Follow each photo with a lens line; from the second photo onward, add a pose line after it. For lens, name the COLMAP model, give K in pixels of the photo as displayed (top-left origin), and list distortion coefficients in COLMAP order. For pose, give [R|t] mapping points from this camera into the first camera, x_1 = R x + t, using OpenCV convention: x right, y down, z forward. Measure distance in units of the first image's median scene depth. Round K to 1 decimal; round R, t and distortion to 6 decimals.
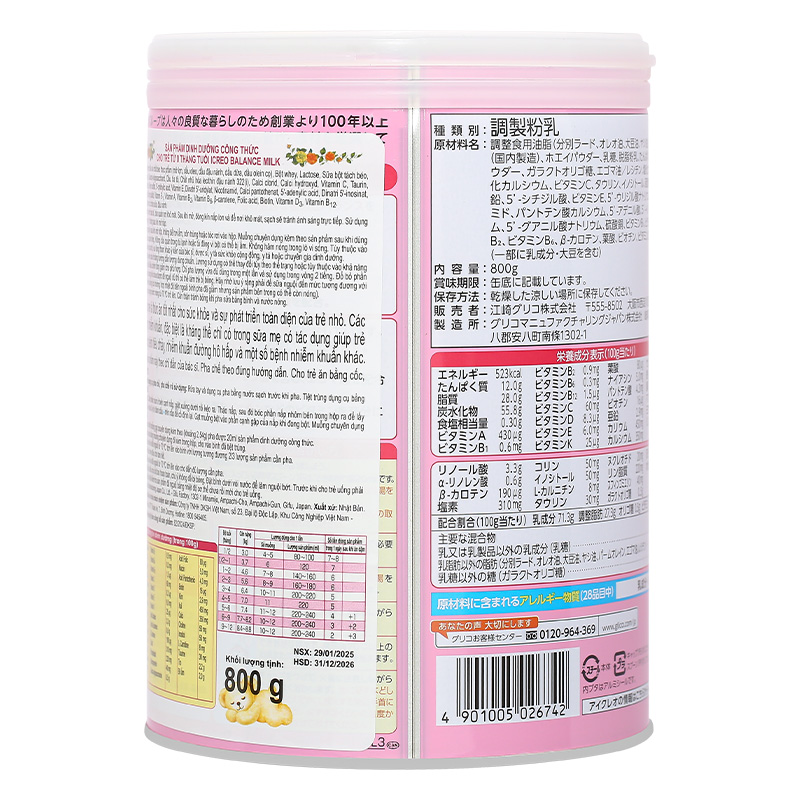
lens RADIAL K [[3874.3, 0, 401.8], [0, 3874.3, 434.2], [0, 0, 1]] dist [0.504823, 2.497821]
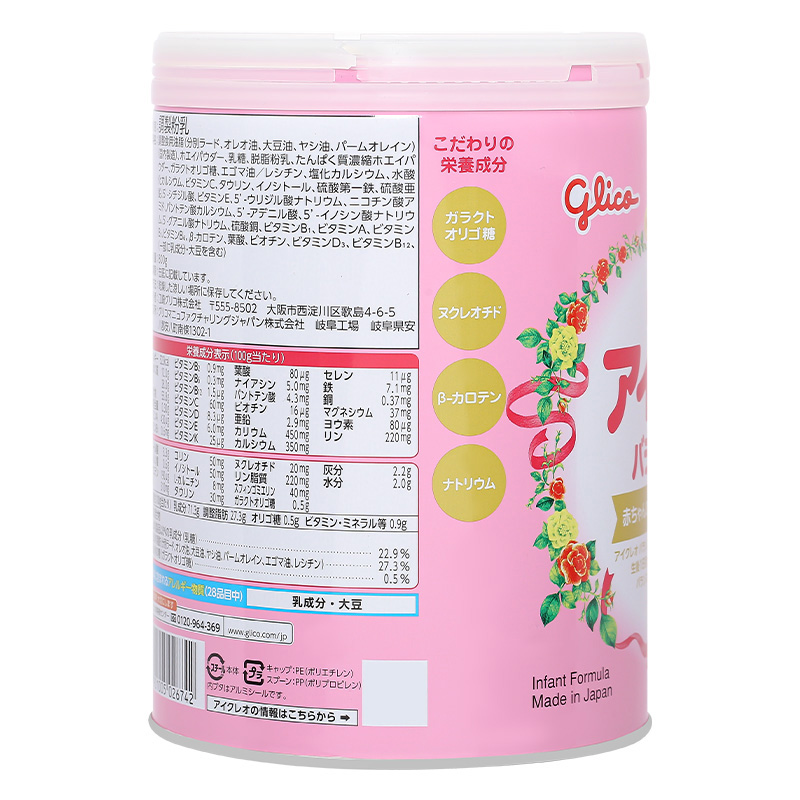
lens RADIAL K [[3833.5, 0, 434.0], [0, 3833.5, 355.9], [0, 0, 1]] dist [0.591665, 1.947927]
pose [[-0.056057, 0.083899, -0.994896, 1.040643], [-0.080016, 0.992880, 0.088237, -0.112793], [0.995216, 0.084554, -0.048944, 1.112994]]
